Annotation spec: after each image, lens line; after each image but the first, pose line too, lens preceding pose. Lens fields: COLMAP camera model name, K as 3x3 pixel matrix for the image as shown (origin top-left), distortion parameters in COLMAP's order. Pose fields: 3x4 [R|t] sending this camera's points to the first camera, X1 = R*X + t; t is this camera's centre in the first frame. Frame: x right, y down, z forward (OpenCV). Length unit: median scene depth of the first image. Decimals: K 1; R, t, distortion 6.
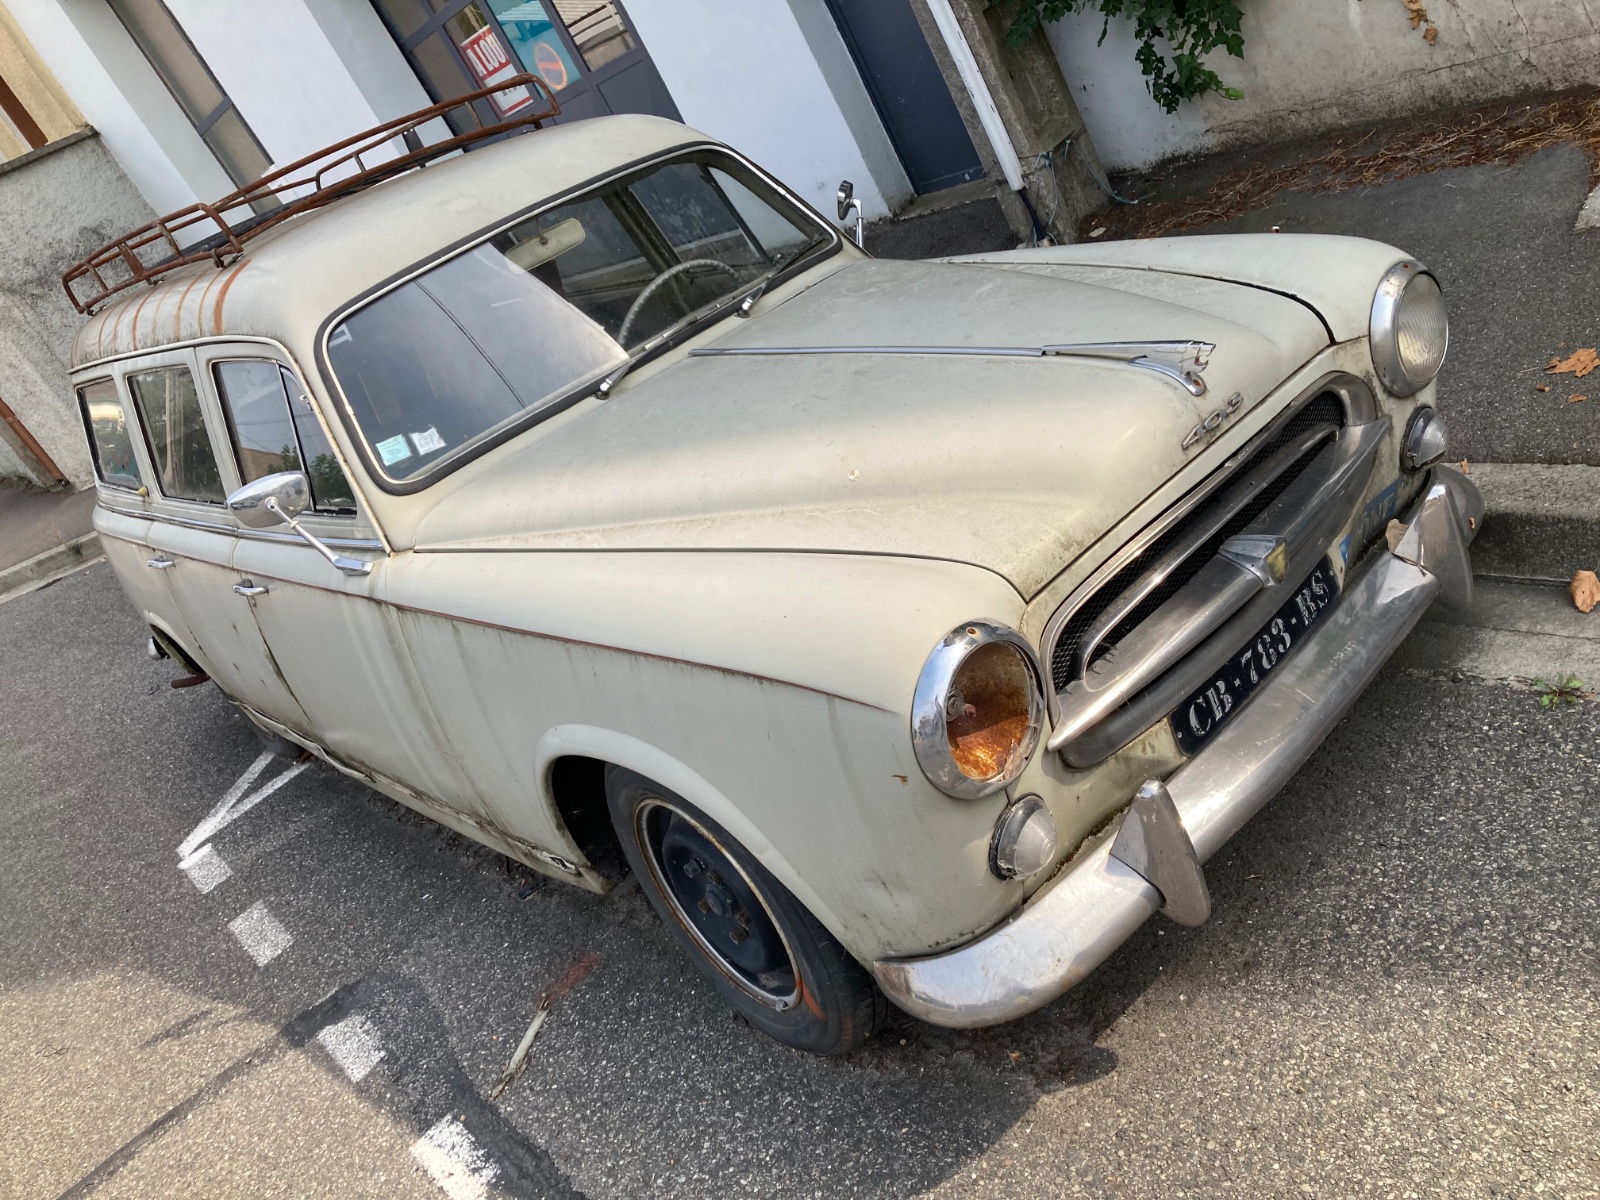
lens RADIAL K [[1322.7, 0, 800.0], [0, 1322.7, 600.0], [0, 0, 1]] dist [-0.038552, 0.059675]
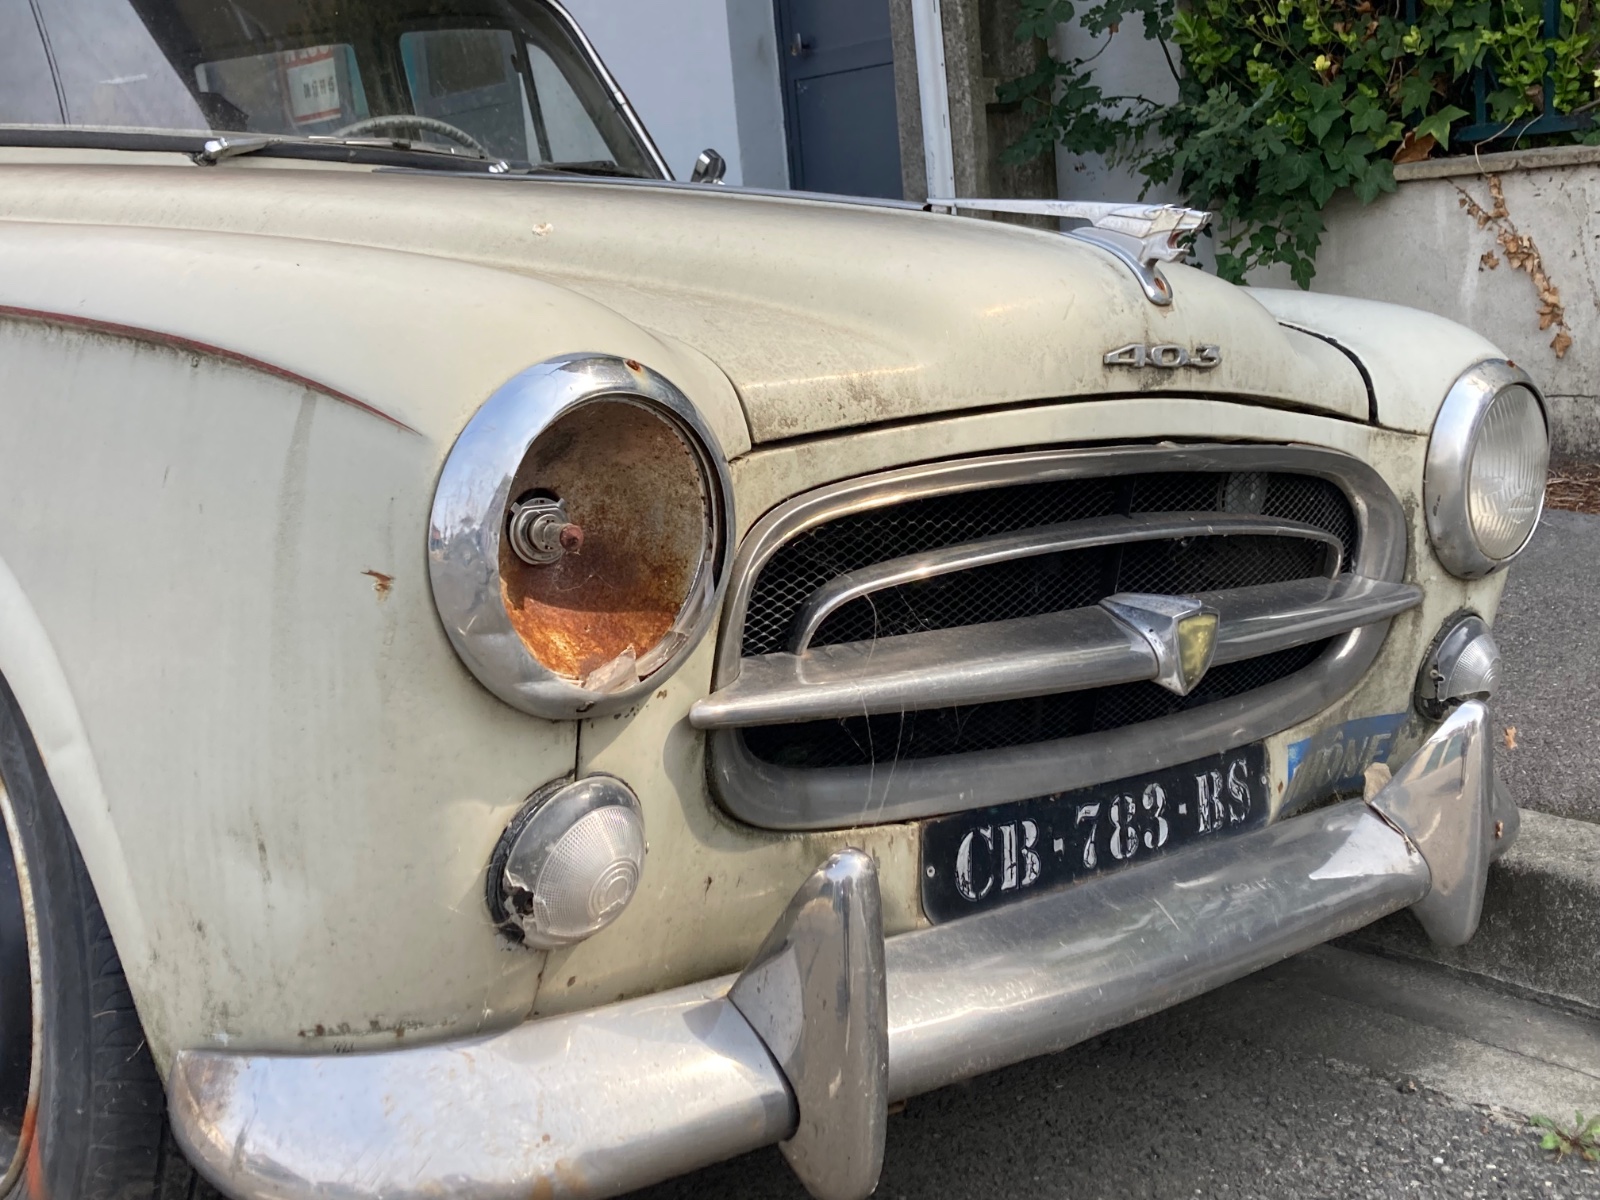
lens RADIAL K [[1881.7, 0, 800.0], [0, 1881.7, 600.0], [0, 0, 1]] dist [0.118340, -0.410246]
pose [[0.918422, 0.387108, 0.081535, 0.121672], [-0.346449, 0.886541, -0.306625, 0.224652], [-0.190981, 0.253364, 0.948332, 0.241421]]
